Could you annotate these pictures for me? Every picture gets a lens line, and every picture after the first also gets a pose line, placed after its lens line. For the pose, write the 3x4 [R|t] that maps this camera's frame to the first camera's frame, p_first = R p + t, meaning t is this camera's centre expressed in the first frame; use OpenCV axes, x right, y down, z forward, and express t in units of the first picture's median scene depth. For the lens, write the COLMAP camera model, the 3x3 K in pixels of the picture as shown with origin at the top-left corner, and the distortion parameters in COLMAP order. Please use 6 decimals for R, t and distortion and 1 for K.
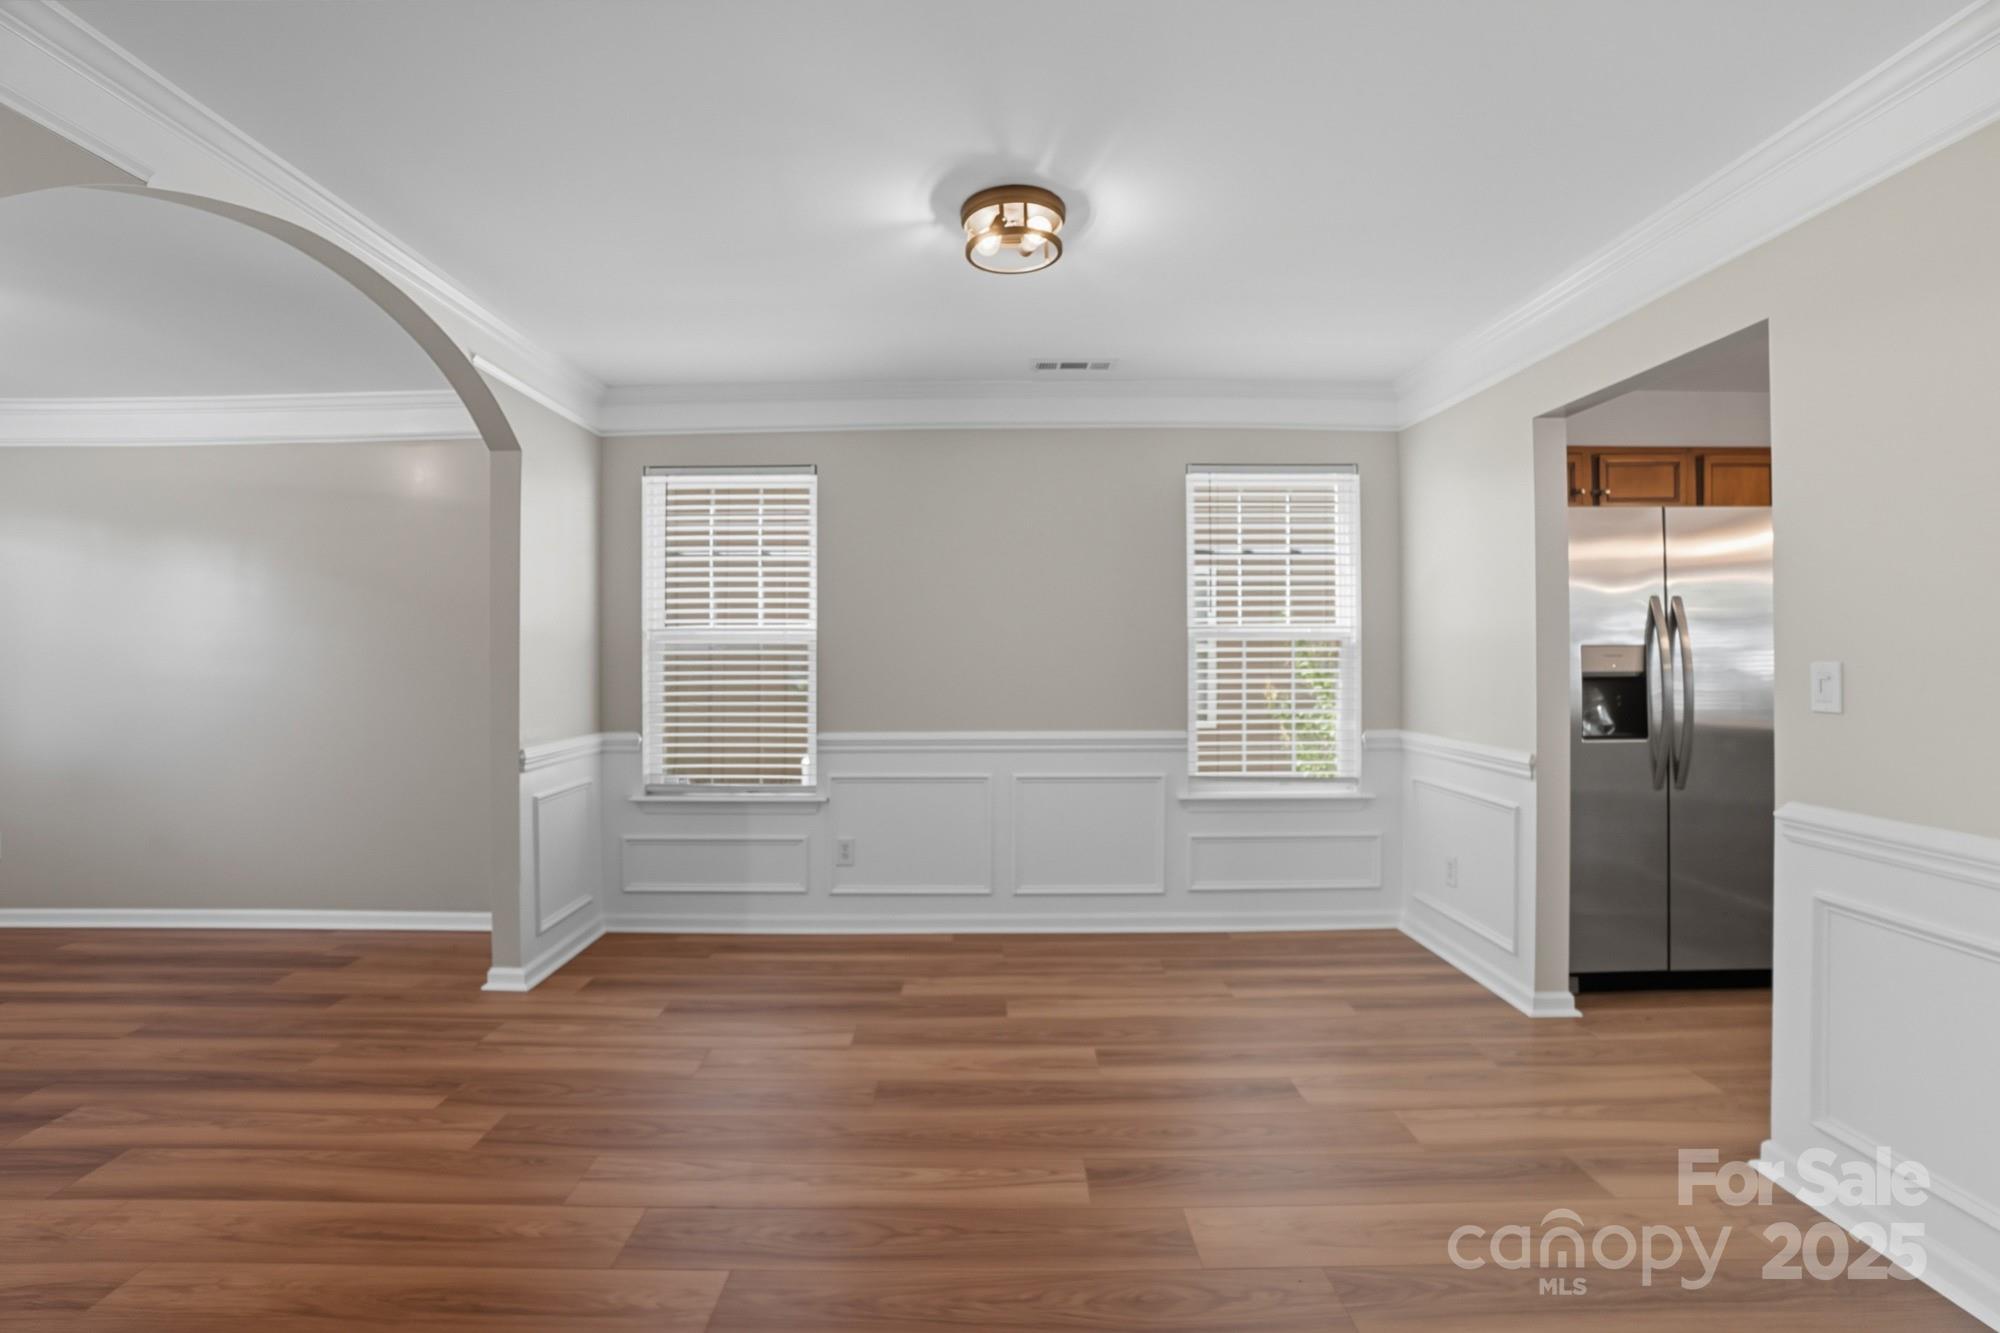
lens RADIAL K [[922.3, 0, 1023.3], [0, 922.3, 657.8], [0, 0, 1]] dist [-0.052697, 0.020411]
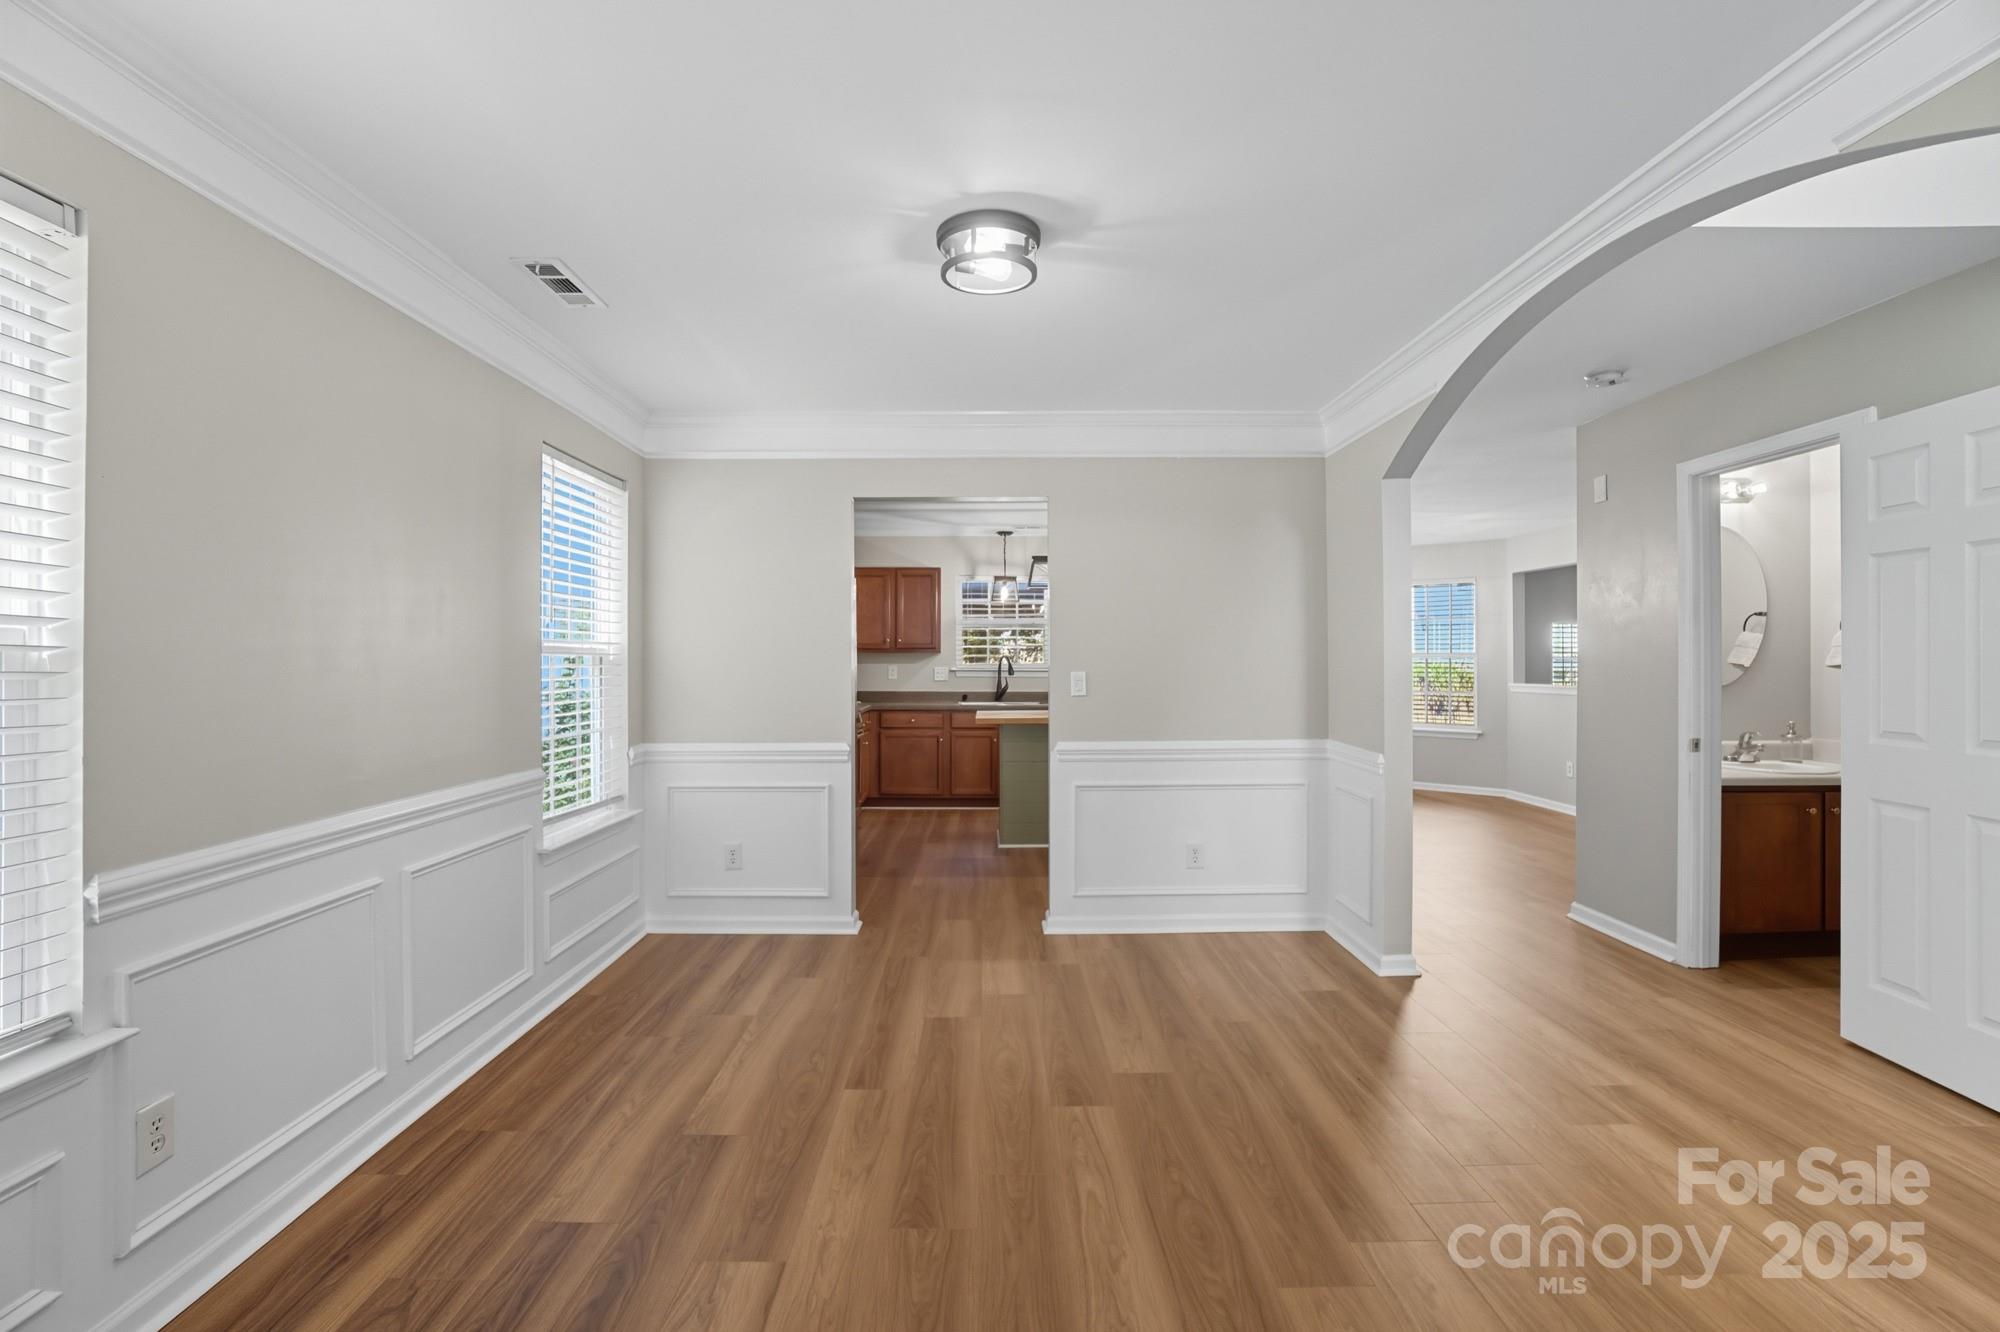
lens RADIAL K [[889.2, 0, 982.8], [0, 889.2, 659.9], [0, 0, 1]] dist [-0.065270, 0.018016]
pose [[0.005775, 0.004997, 0.999971, -0.658742], [0.009628, 0.999941, -0.005052, -0.008234], [-0.999937, 0.009657, 0.005727, 0.674041]]
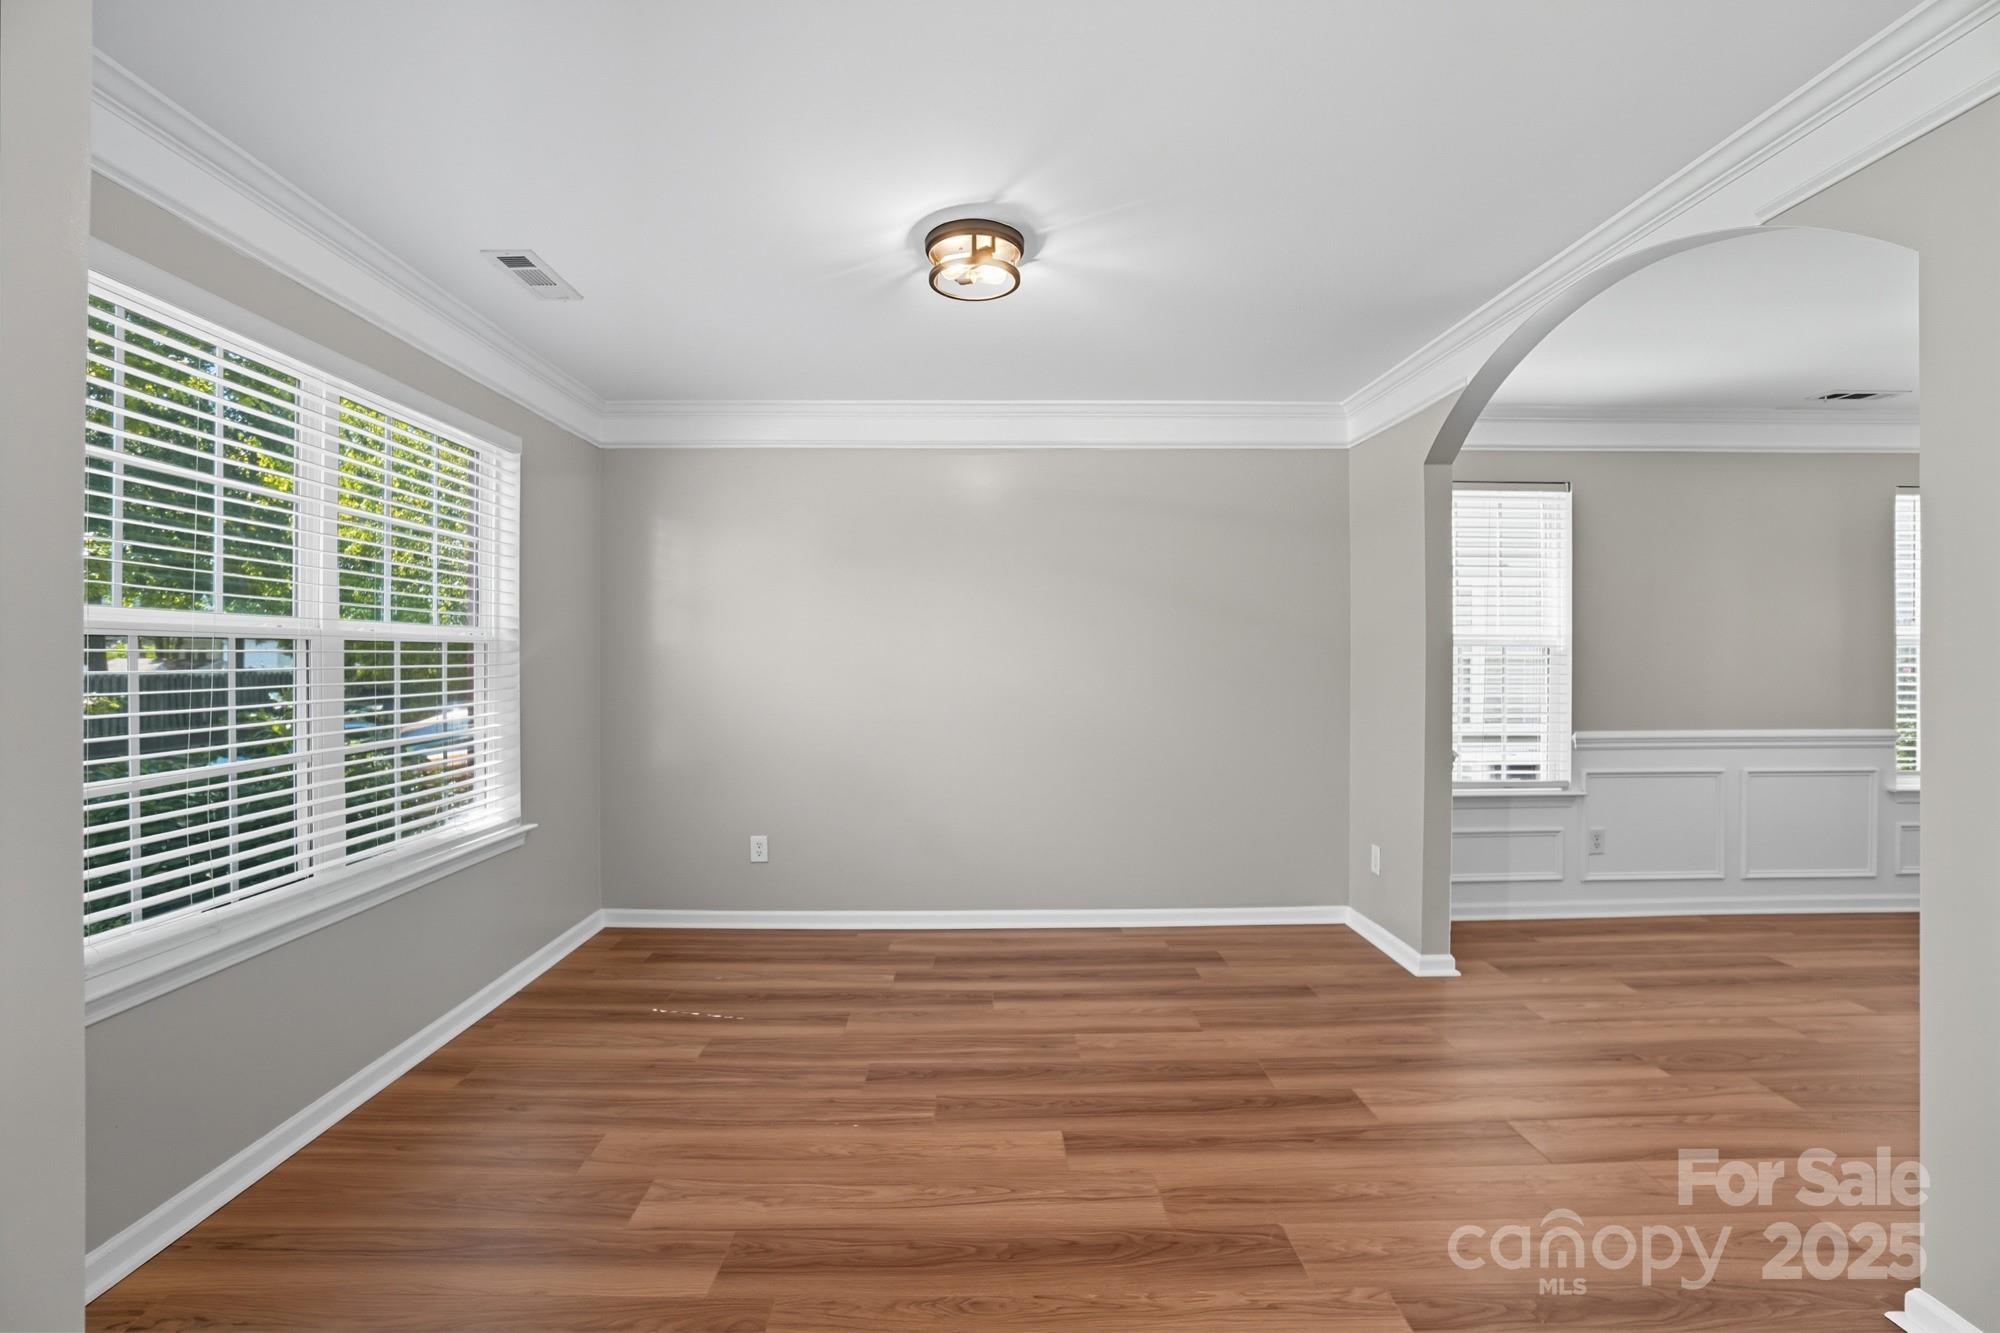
lens RADIAL K [[889.2, 0, 982.8], [0, 889.2, 660.4], [0, 0, 1]] dist [-0.065270, 0.018016]
pose [[0.999908, -0.000439, 0.013592, -1.045379], [0.000486, 0.999994, -0.003441, -0.001158], [-0.013590, 0.003447, 0.999902, -0.016759]]
